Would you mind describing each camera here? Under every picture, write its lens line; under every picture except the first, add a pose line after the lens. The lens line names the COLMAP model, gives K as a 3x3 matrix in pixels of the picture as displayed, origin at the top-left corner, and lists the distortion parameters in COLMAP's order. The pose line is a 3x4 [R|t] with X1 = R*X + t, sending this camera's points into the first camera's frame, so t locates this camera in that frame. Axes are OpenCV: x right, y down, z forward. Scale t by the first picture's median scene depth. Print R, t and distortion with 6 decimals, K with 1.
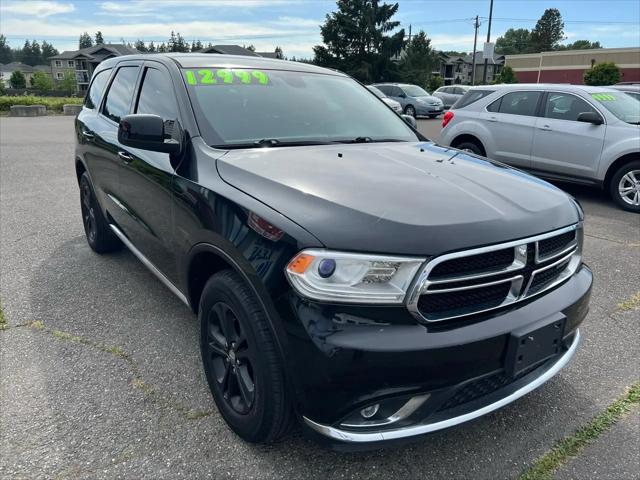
lens RADIAL K [[480.1, 0, 323.5], [0, 480.1, 242.0], [0, 0, 1]] dist [0.046945, -0.053405]
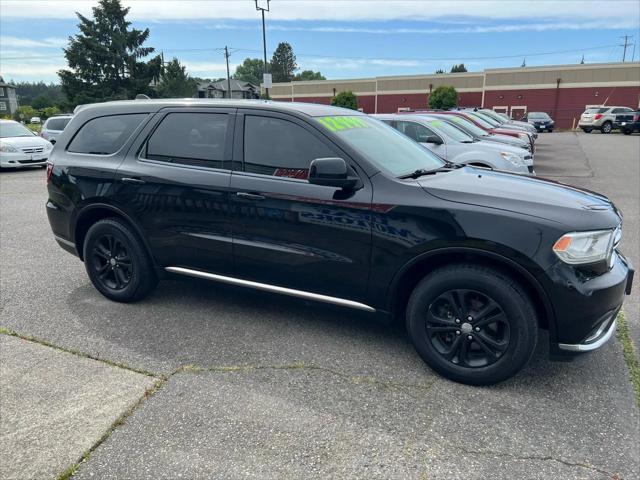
lens RADIAL K [[480.1, 0, 320.8], [0, 480.1, 241.9], [0, 0, 1]] dist [0.046945, -0.053405]
pose [[0.884277, -0.136906, 0.446442, -0.744111], [0.157943, 0.987397, -0.010045, -0.035448], [-0.439441, 0.079395, 0.894756, -0.039884]]
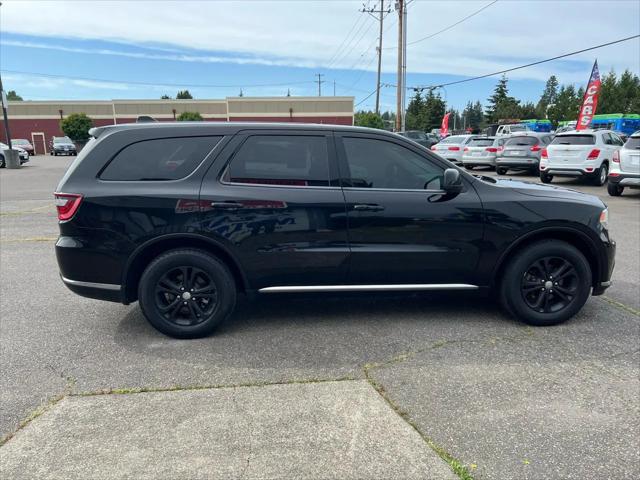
lens RADIAL K [[480.1, 0, 321.2], [0, 480.1, 240.3], [0, 0, 1]] dist [0.046945, -0.053405]
pose [[0.509877, -0.196879, 0.837415, -1.471195], [0.274906, 0.959705, 0.058248, -0.194184], [-0.815139, 0.200511, 0.543455, 0.430063]]
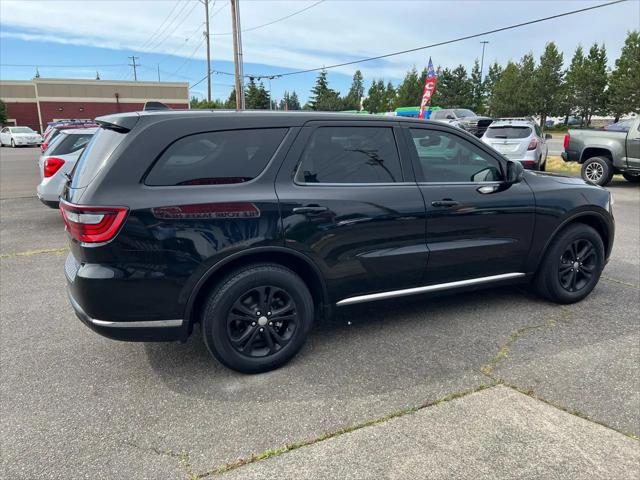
lens RADIAL K [[480.1, 0, 321.2], [0, 480.1, 239.4], [0, 0, 1]] dist [0.046945, -0.053405]
pose [[0.175520, -0.241713, 0.954341, -1.550380], [0.305826, 0.934817, 0.180521, -0.383663], [-0.935769, 0.260177, 0.238001, 0.988931]]
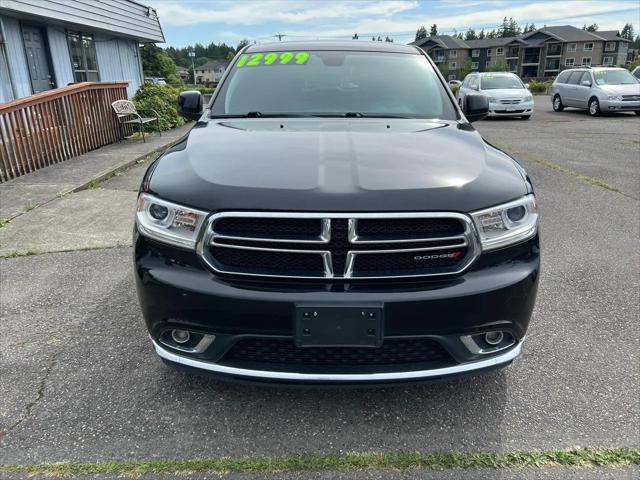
lens RADIAL K [[480.1, 0, 322.7], [0, 480.1, 241.3], [0, 0, 1]] dist [0.046945, -0.053405]
pose [[0.816335, 0.162196, -0.554337, 0.537729], [-0.150511, 0.986339, 0.066949, -0.007319], [0.557623, 0.028781, 0.829595, 0.110817]]
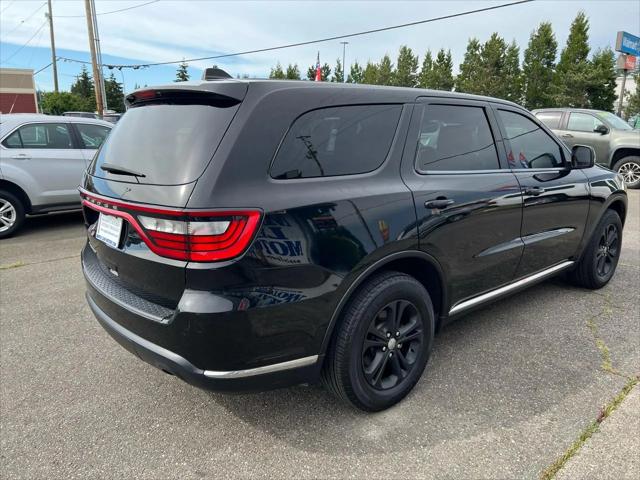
lens RADIAL K [[480.1, 0, 321.9], [0, 480.1, 239.9], [0, 0, 1]] dist [0.046945, -0.053405]
pose [[-0.106088, -0.250395, 0.962314, -1.380659], [0.297905, 0.915318, 0.271009, -0.494330], [-0.948682, 0.315429, -0.022511, 1.456048]]
